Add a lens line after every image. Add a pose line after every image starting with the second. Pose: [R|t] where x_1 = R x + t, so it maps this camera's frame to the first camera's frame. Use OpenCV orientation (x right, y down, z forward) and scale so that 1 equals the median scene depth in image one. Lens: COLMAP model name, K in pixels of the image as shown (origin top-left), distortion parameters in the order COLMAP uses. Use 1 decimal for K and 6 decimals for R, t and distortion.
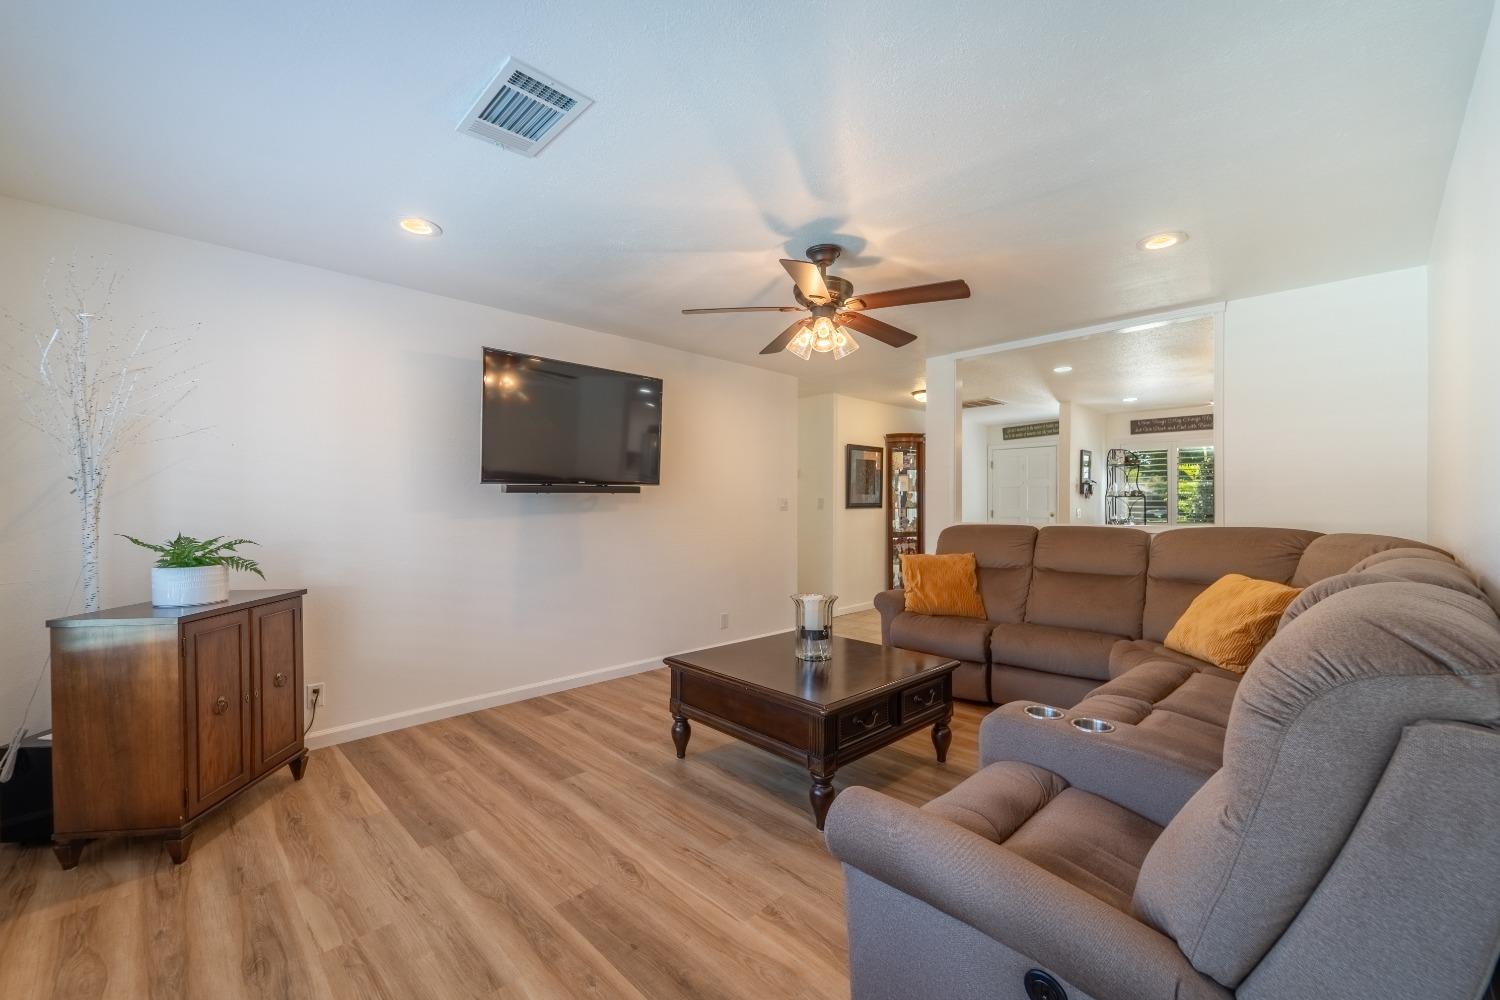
lens RADIAL K [[606.3, 0, 743.3], [0, 606.3, 506.0], [0, 0, 1]] dist [0.001544, -0.000071]
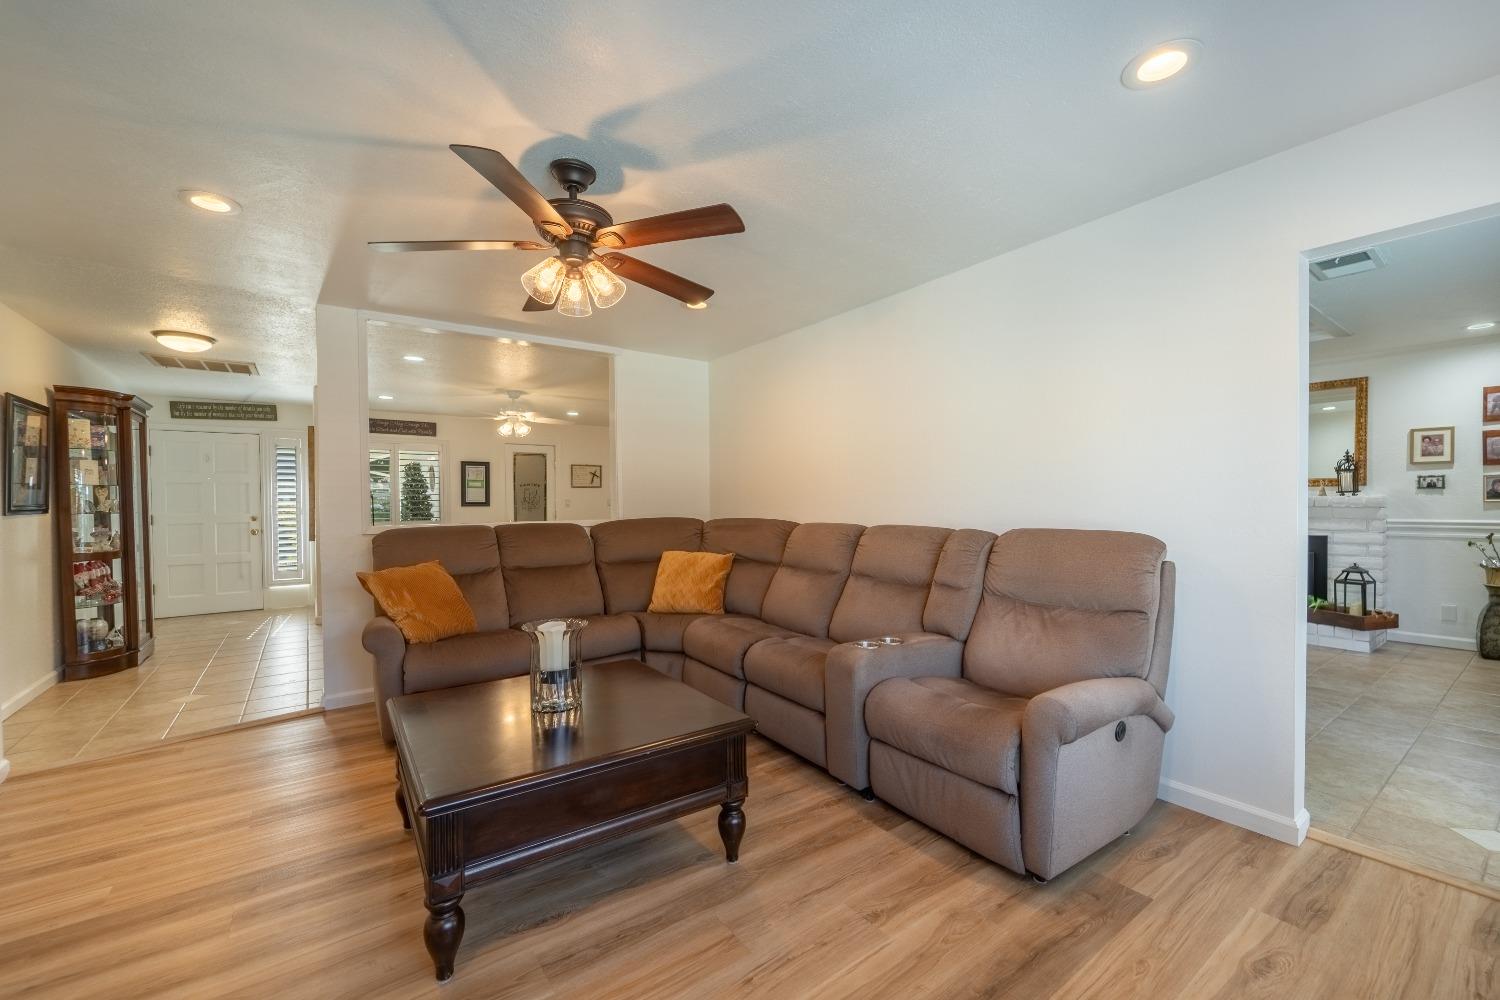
lens RADIAL K [[600.3, 0, 753.5], [0, 600.3, 510.3], [0, 0, 1]] dist [-0.000572, -0.000166]
pose [[0.149650, -0.016741, 0.988597, -0.588748], [0.012280, 0.999811, 0.015071, -0.000199], [-0.988663, 0.009885, 0.149827, 0.662383]]
